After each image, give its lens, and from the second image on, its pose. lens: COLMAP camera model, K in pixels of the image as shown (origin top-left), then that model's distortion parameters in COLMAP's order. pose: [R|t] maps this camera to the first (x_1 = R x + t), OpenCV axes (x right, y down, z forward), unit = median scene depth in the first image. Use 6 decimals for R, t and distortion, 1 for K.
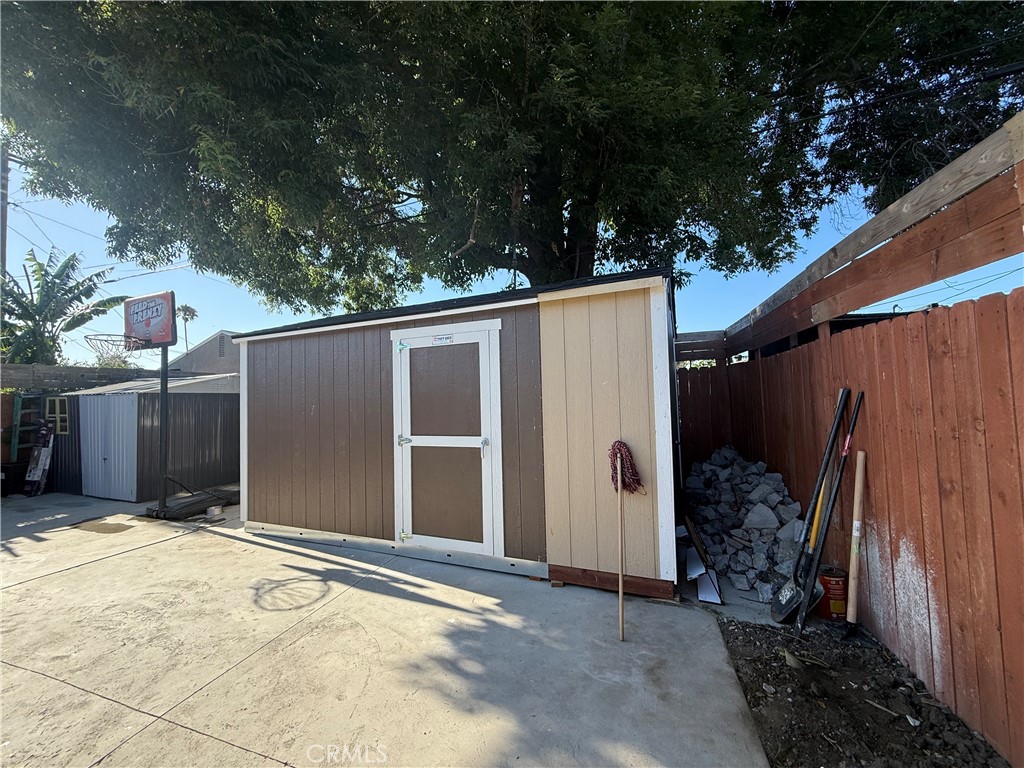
lens RADIAL K [[403.9, 0, 511.1], [0, 403.9, 388.5], [0, 0, 1]] dist [-0.000305, 0.000132]
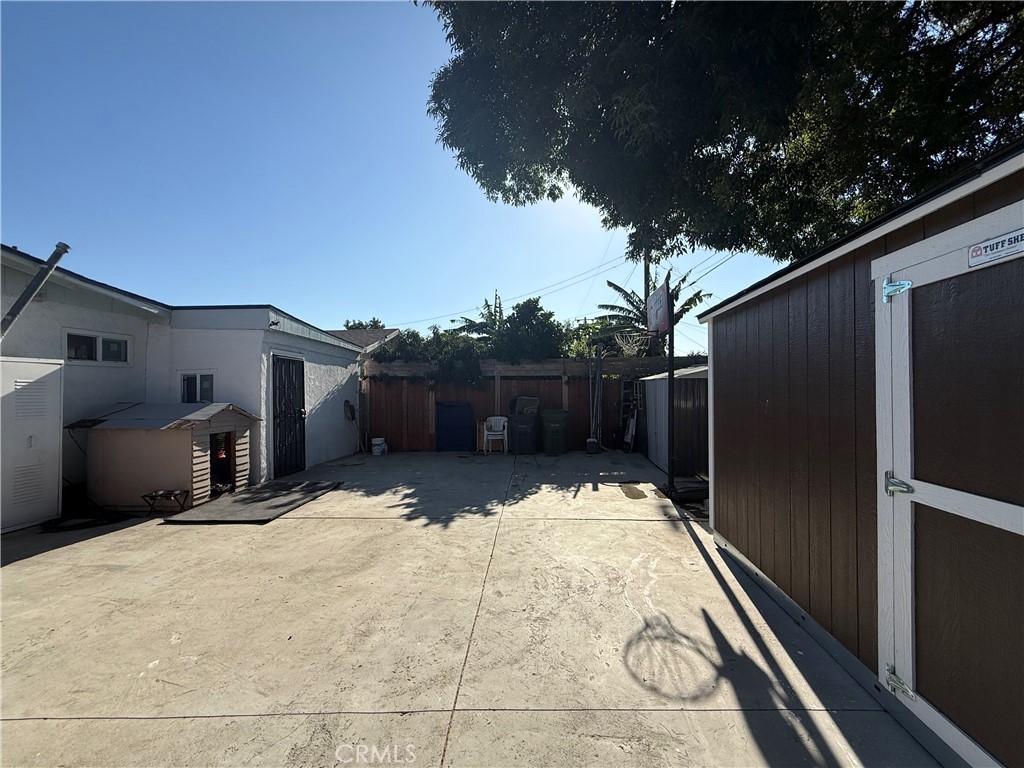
lens RADIAL K [[408.0, 0, 511.9], [0, 408.0, 386.3], [0, 0, 1]] dist [0.000134, 0.000157]
pose [[0.278436, 0.019326, -0.960260, 0.069301], [0.020638, 0.999446, 0.026098, -0.009615], [0.960233, -0.027085, 0.277883, 0.451977]]
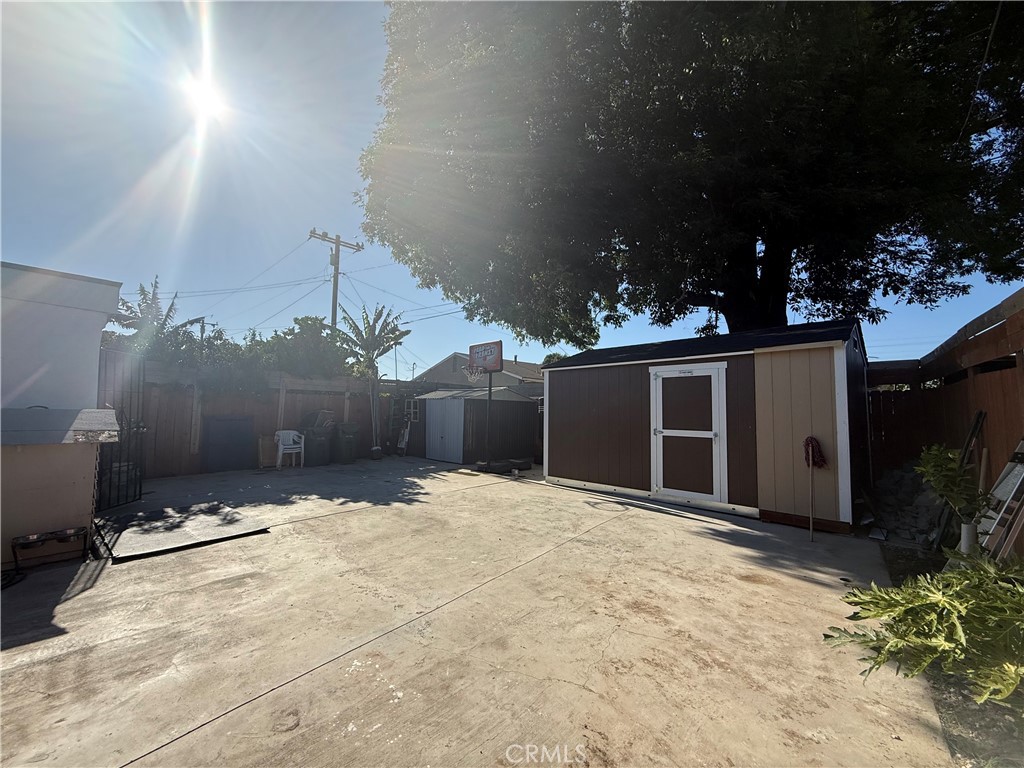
lens RADIAL K [[408.0, 0, 511.9], [0, 408.0, 386.3], [0, 0, 1]] dist [0.000134, 0.000157]
pose [[0.930910, 0.017611, -0.364823, -0.222438], [-0.030437, 0.999103, -0.029438, 0.007132], [0.363977, 0.038508, 0.930611, -0.843270]]
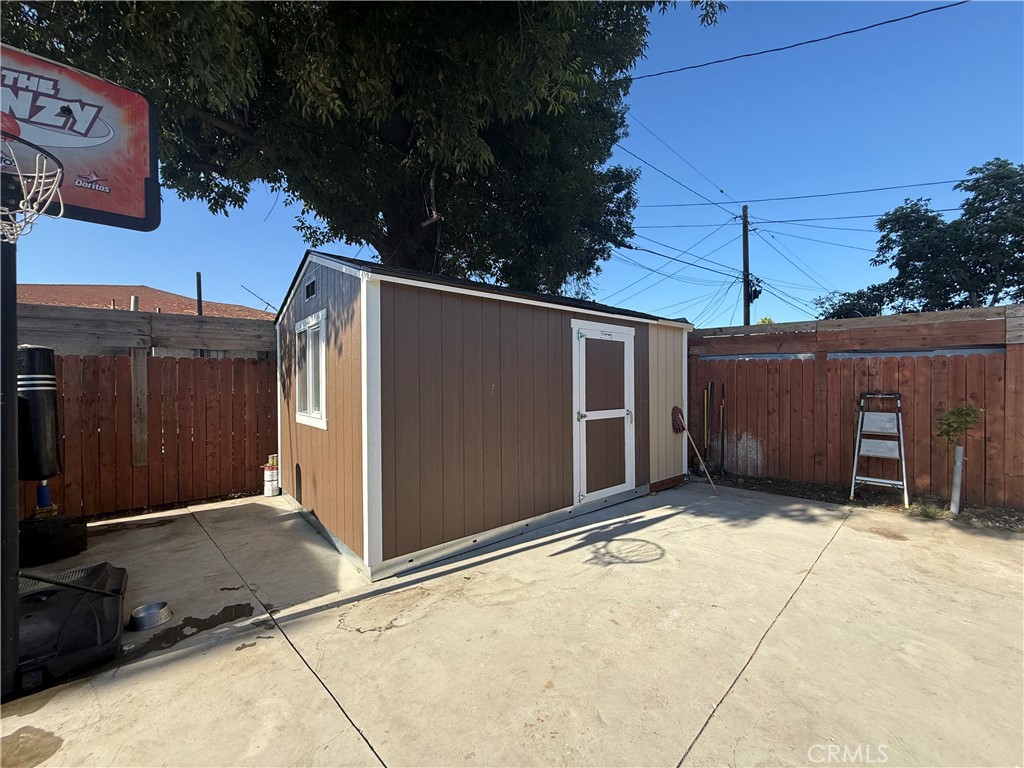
lens RADIAL K [[408.0, 0, 511.9], [0, 408.0, 386.3], [0, 0, 1]] dist [0.000134, 0.000157]
pose [[0.454760, 0.017032, 0.890451, -1.453011], [-0.033304, 0.999443, -0.002108, 0.053973], [-0.889991, -0.028697, 0.455074, 0.669889]]
